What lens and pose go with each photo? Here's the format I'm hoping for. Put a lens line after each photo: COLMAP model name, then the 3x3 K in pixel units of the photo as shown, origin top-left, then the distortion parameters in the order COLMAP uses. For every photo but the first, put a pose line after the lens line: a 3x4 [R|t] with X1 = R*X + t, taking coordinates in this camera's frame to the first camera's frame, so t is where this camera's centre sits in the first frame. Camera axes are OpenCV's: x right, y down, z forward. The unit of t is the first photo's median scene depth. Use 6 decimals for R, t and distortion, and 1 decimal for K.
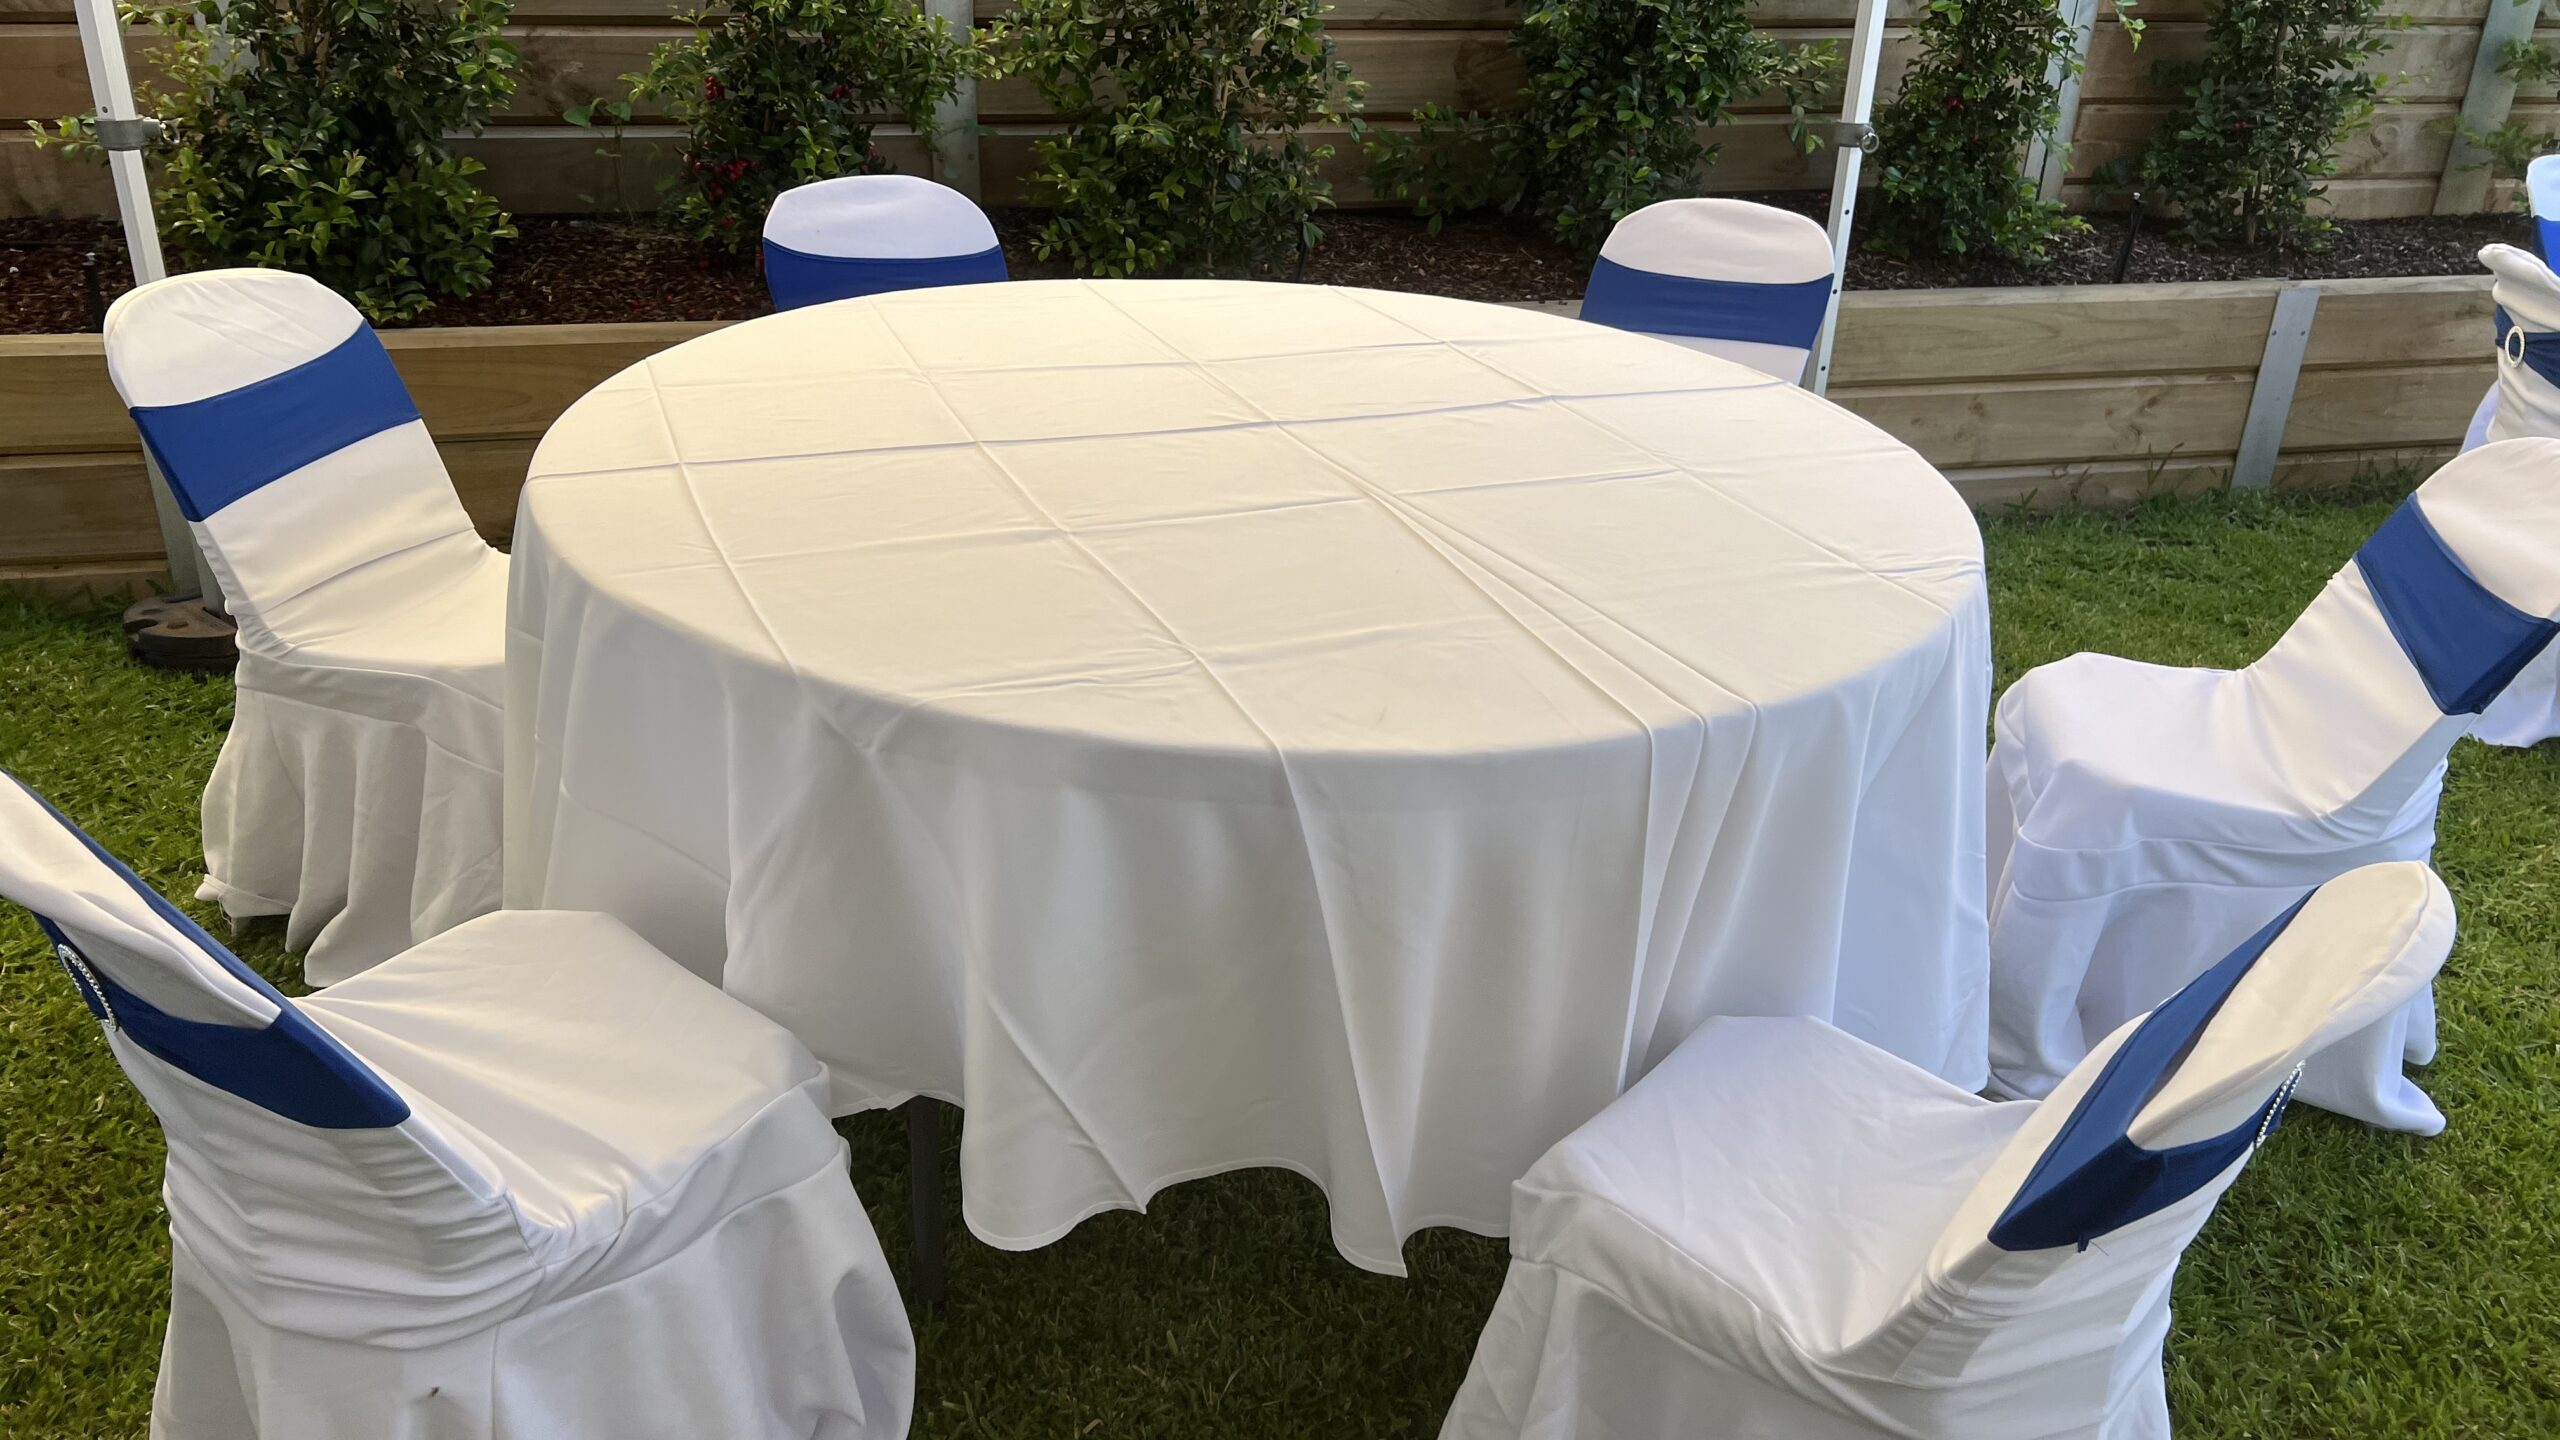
lens RADIAL K [[1943.0, 0, 1272.9], [0, 1943.0, 716.6], [0, 0, 1]] dist [0.002728, -0.035781]
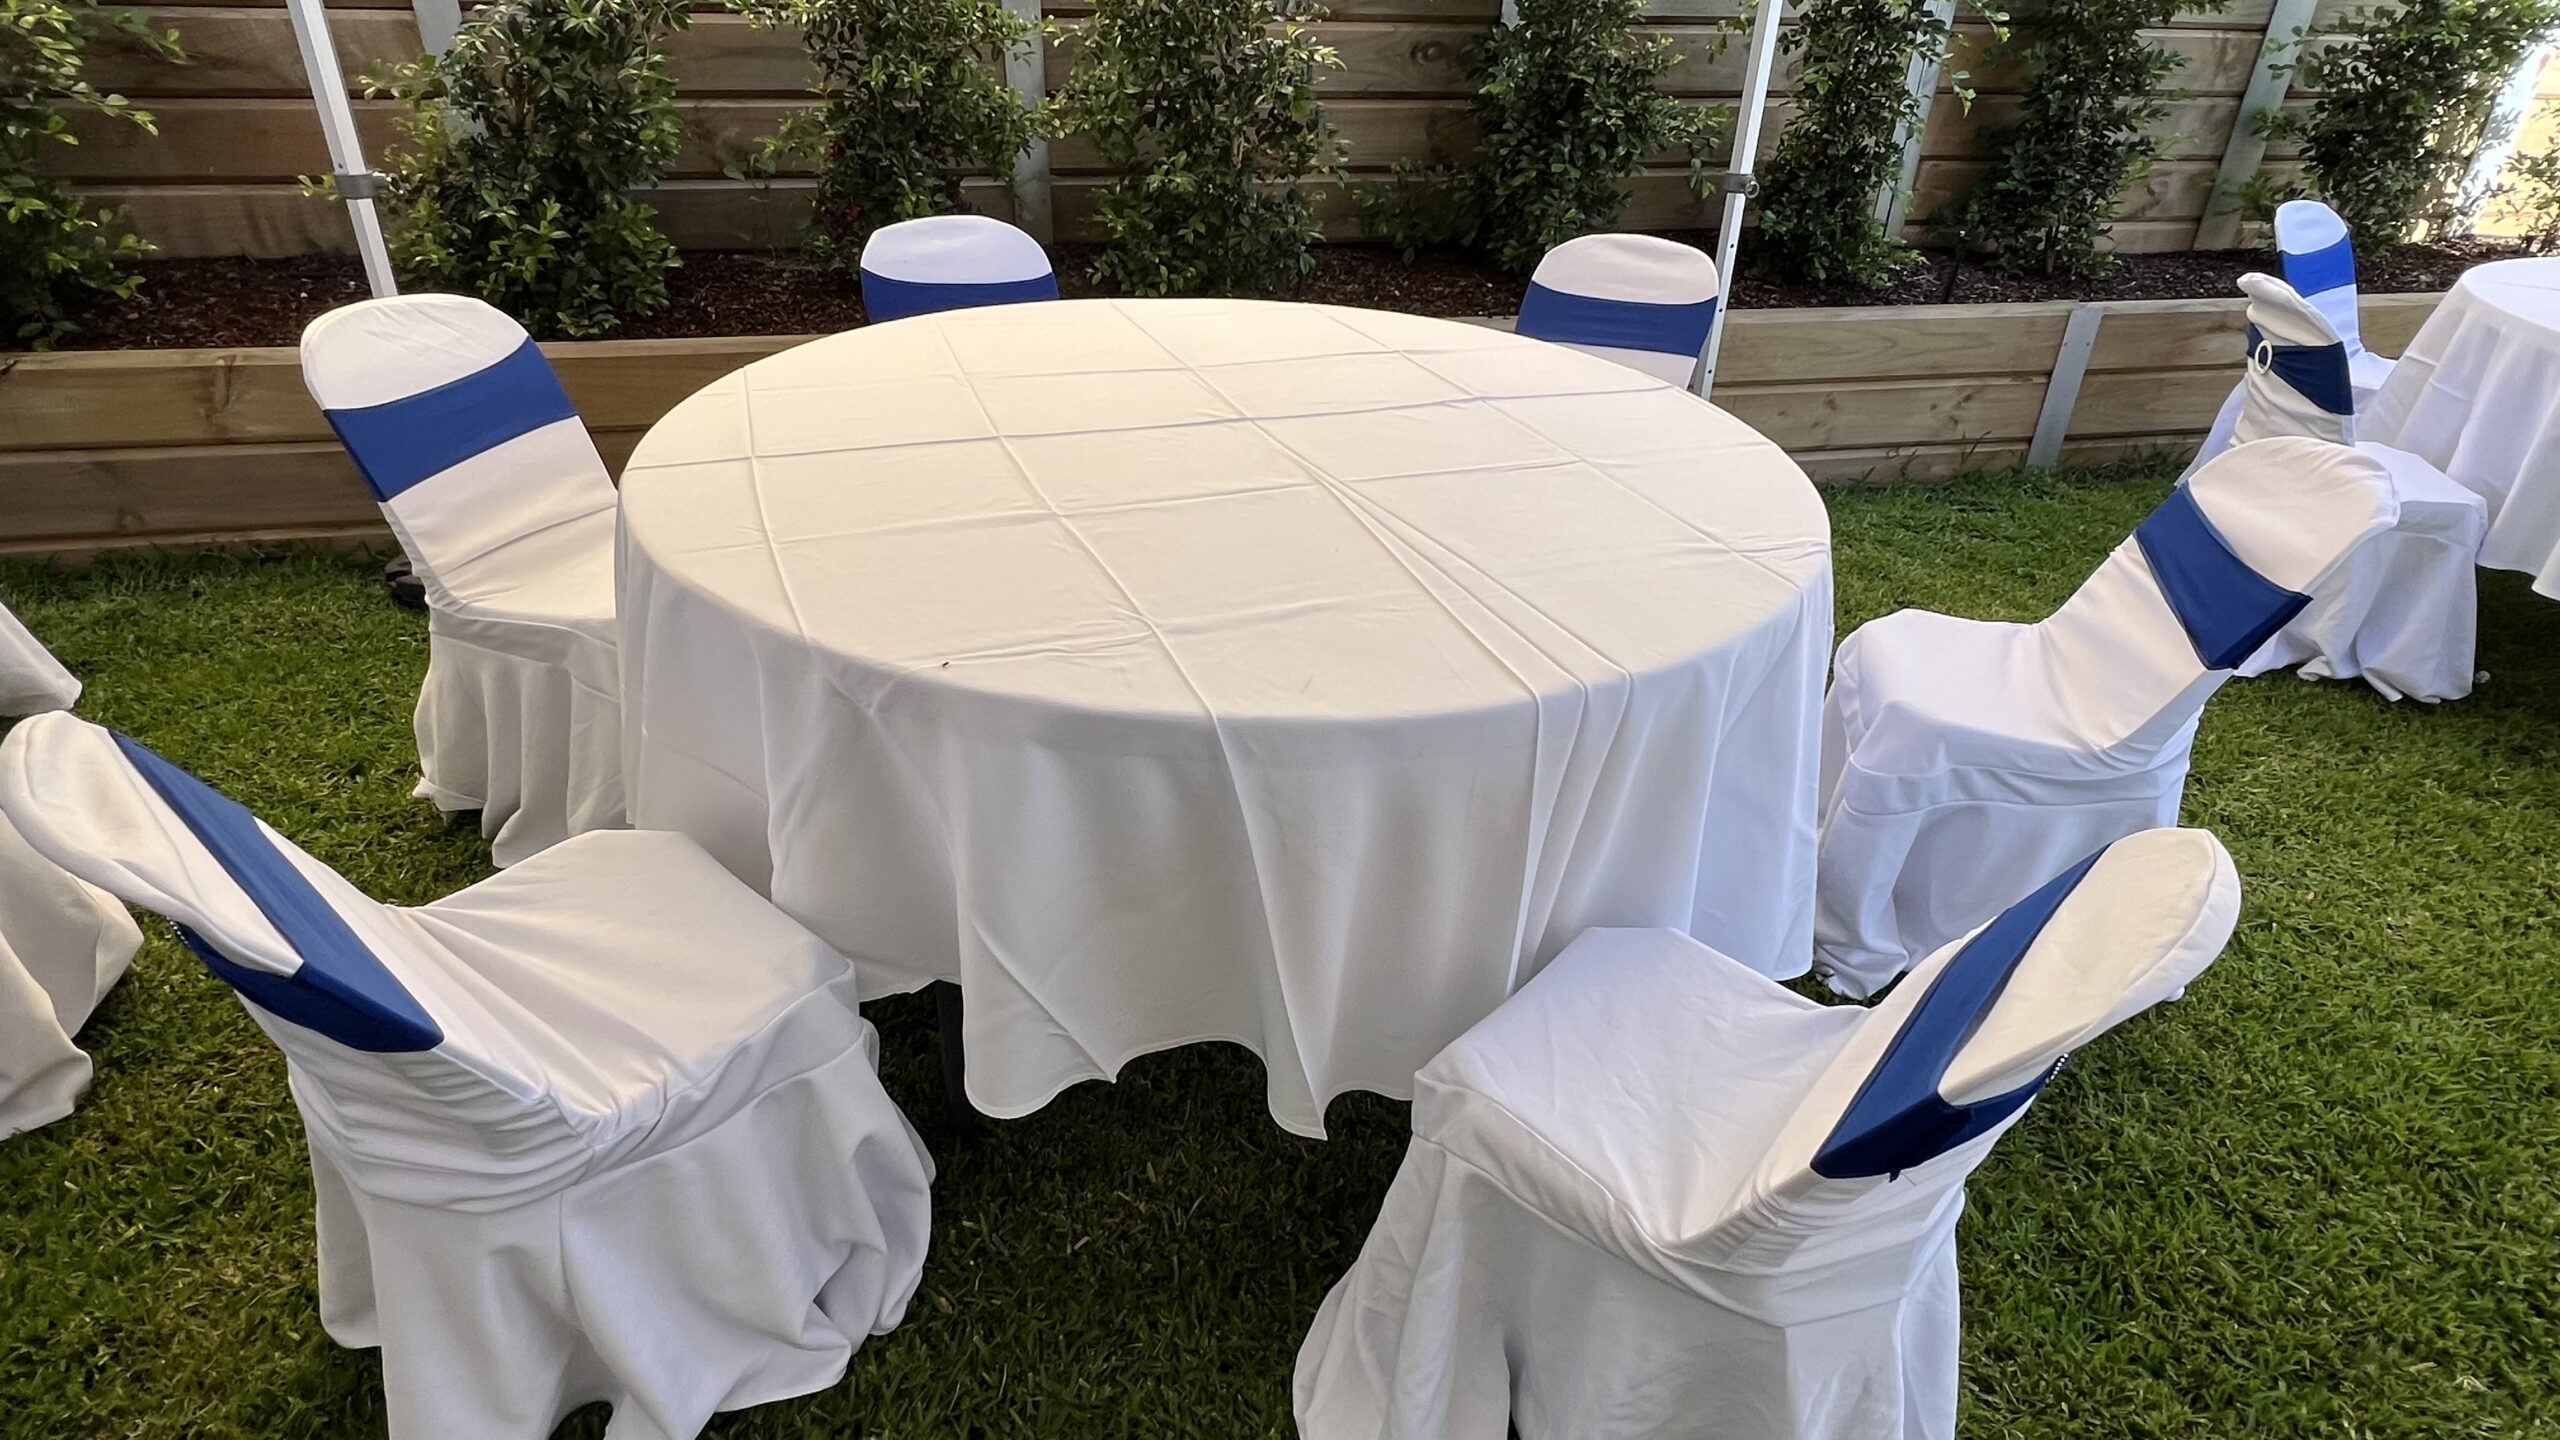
lens RADIAL K [[1372.4, 0, 1288.1], [0, 1372.4, 730.3], [0, 0, 1]] dist [-0.026658, 0.003955]
pose [[0.999701, 0.007031, -0.023434, 0.047756], [-0.005027, 0.996413, 0.084479, -0.030737], [0.023944, -0.084336, 0.996150, 0.131128]]
